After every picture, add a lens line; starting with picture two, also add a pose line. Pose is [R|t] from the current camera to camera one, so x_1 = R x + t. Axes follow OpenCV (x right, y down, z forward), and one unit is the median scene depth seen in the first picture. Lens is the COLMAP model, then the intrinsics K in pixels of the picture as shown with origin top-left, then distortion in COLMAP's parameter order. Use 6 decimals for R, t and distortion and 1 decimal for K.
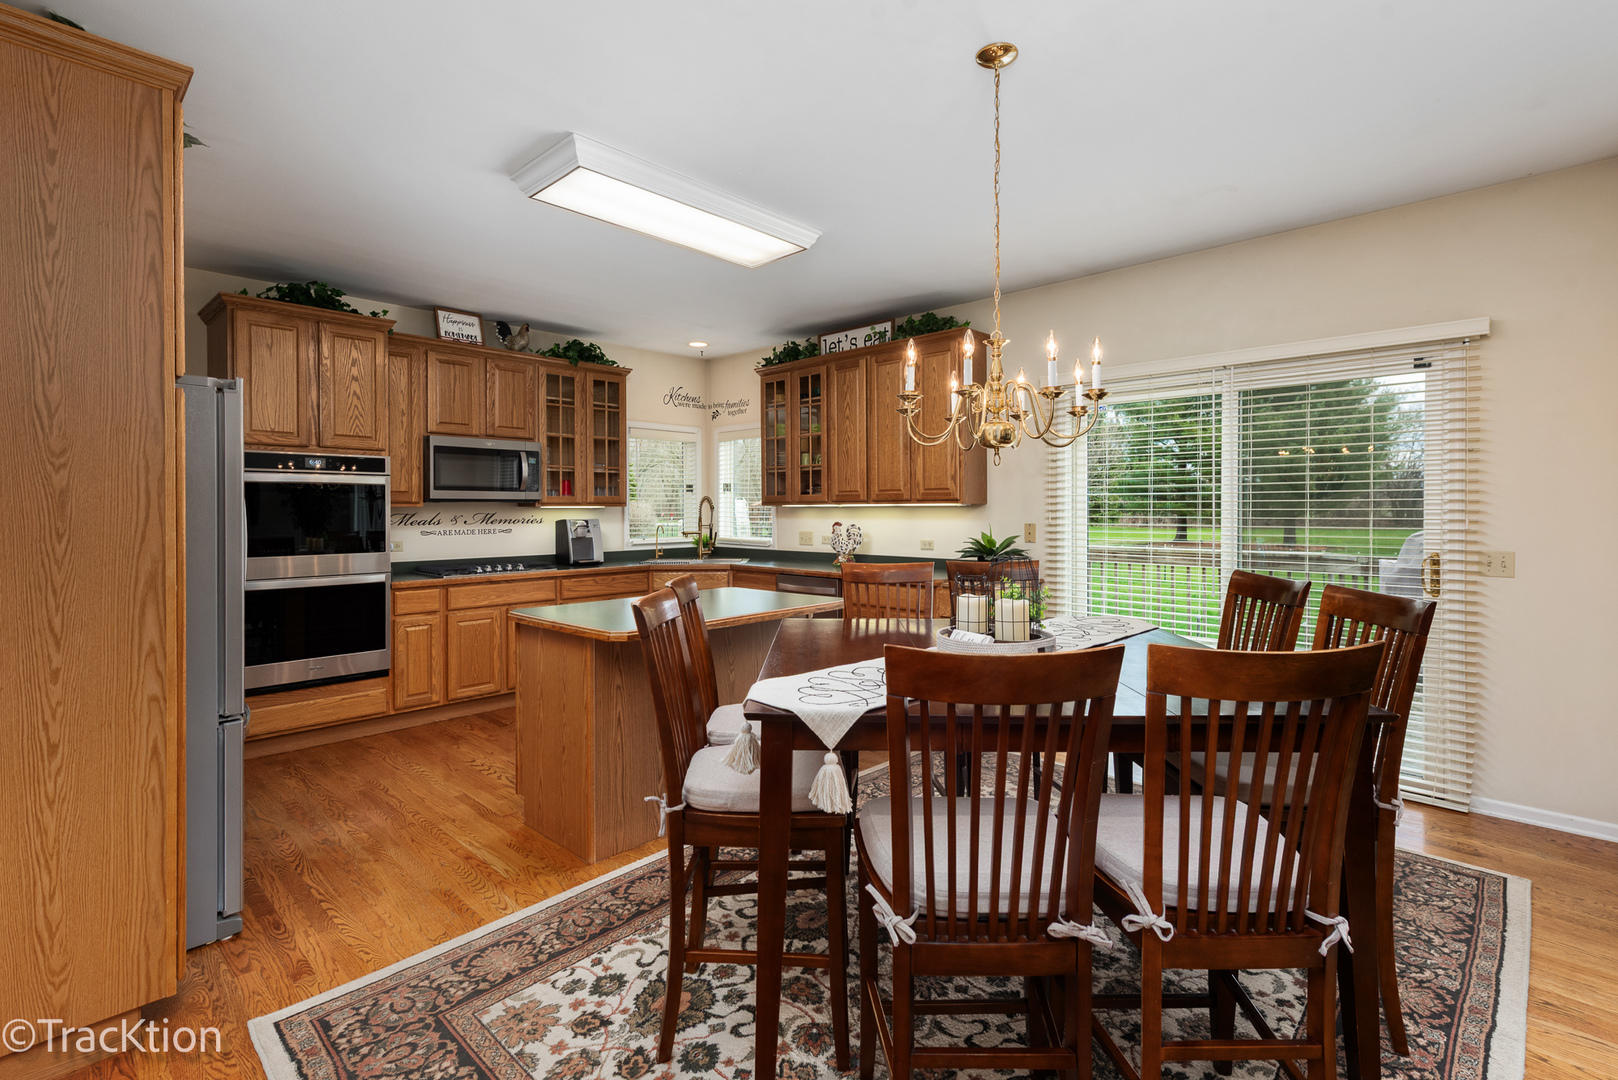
lens RADIAL K [[726.9, 0, 818.1], [0, 726.9, 518.5], [0, 0, 1]] dist [-0.001908, -0.000740]
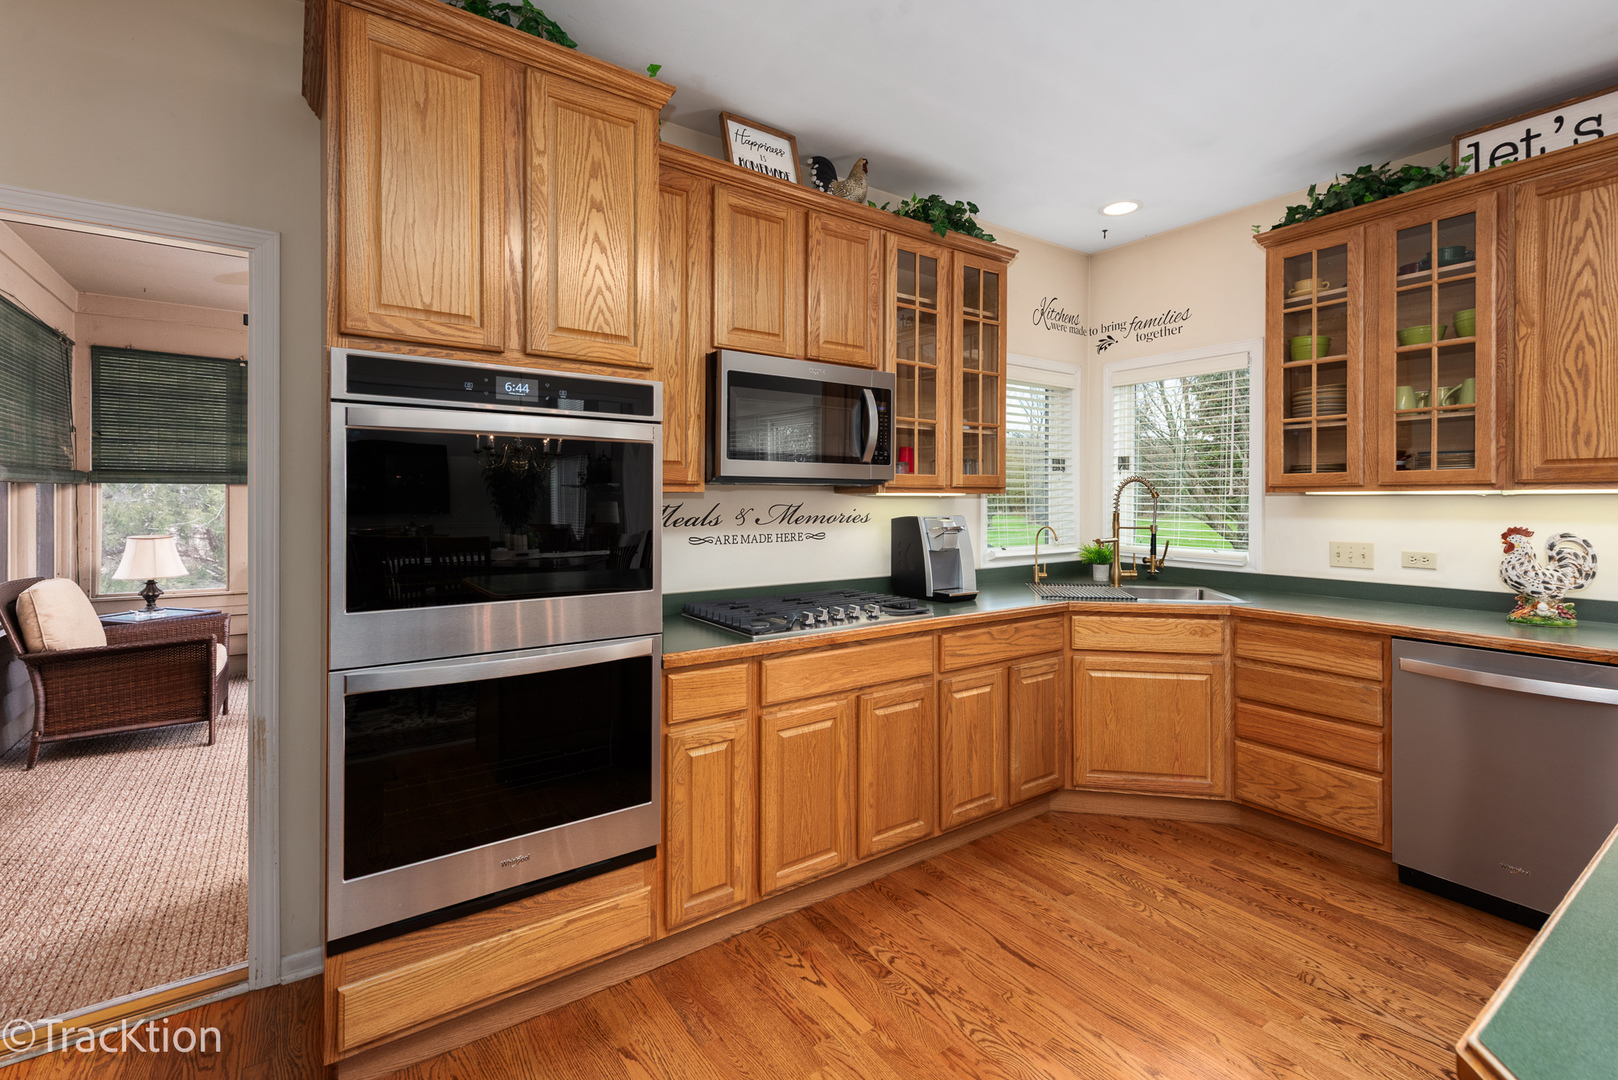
lens RADIAL K [[715.4, 0, 818.6], [0, 715.4, 505.4], [0, 0, 1]] dist [0.003222, -0.000097]
pose [[0.979041, 0.004639, -0.203609, -0.375452], [-0.005475, 0.999979, -0.003546, -0.005870], [0.203588, 0.004586, 0.979046, 0.541492]]
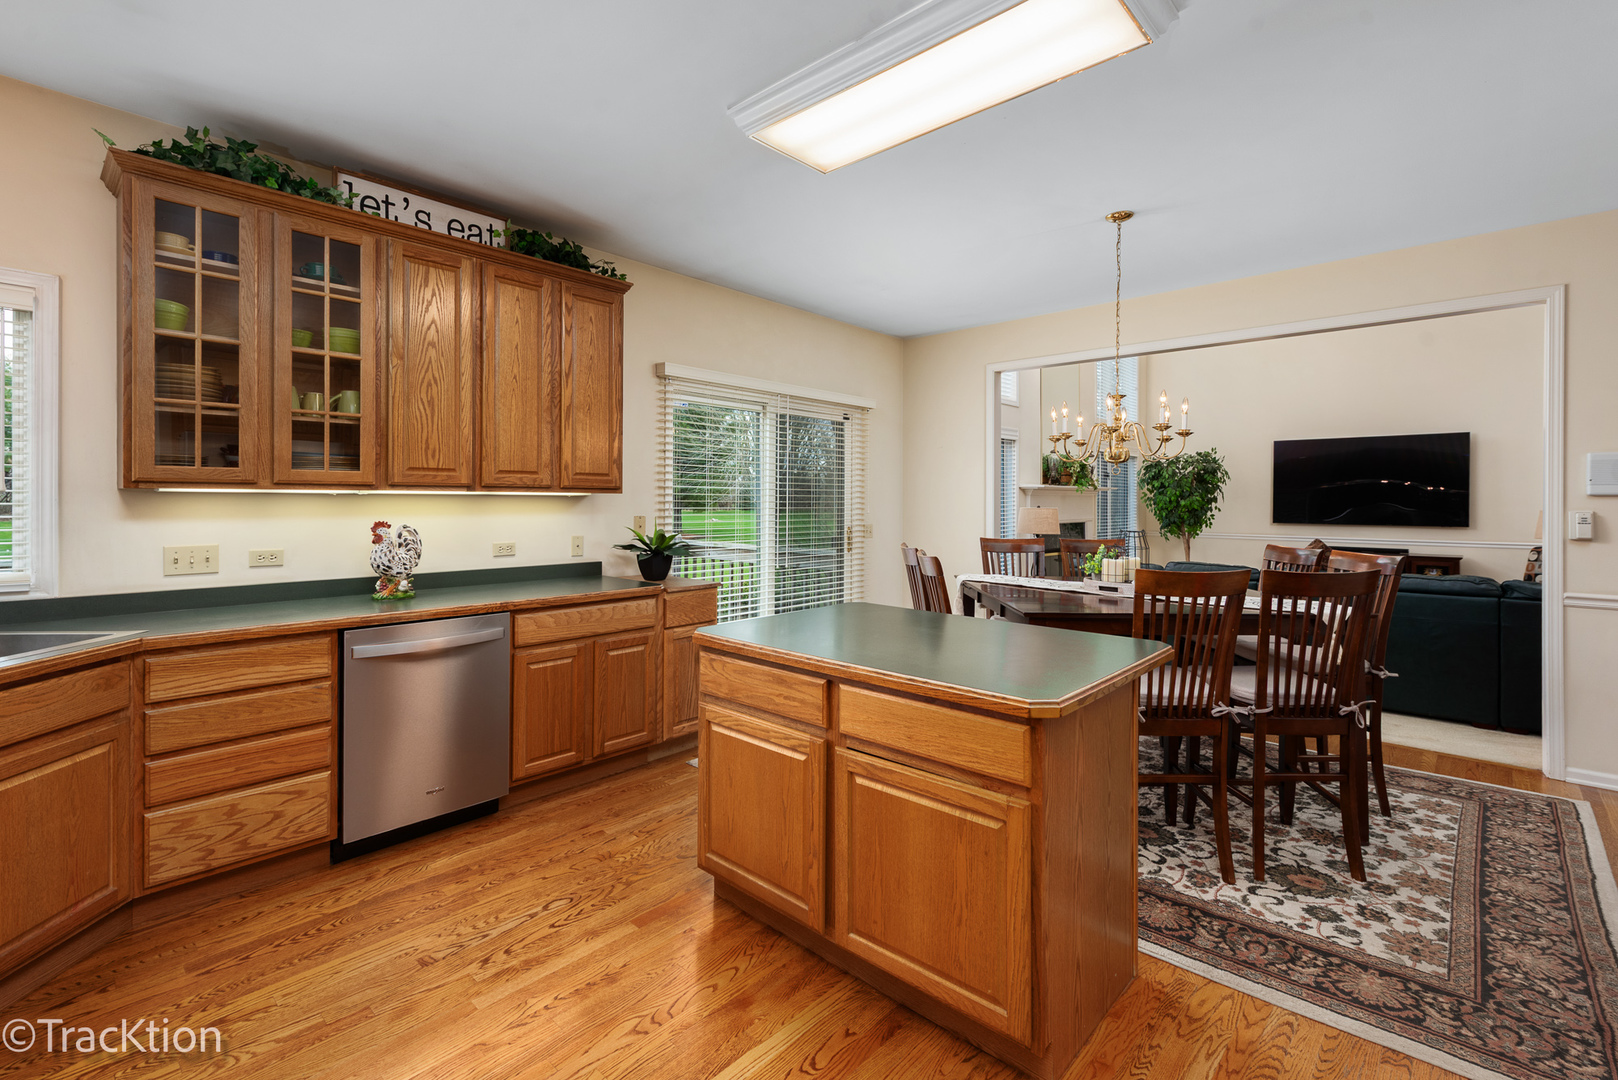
lens RADIAL K [[715.4, 0, 818.6], [0, 715.4, 505.4], [0, 0, 1]] dist [0.003222, -0.000097]
pose [[0.004110, -0.005760, 0.999975, -0.621511], [0.008761, 0.999945, 0.005724, -0.008959], [-0.999953, 0.008737, 0.004160, 0.779464]]
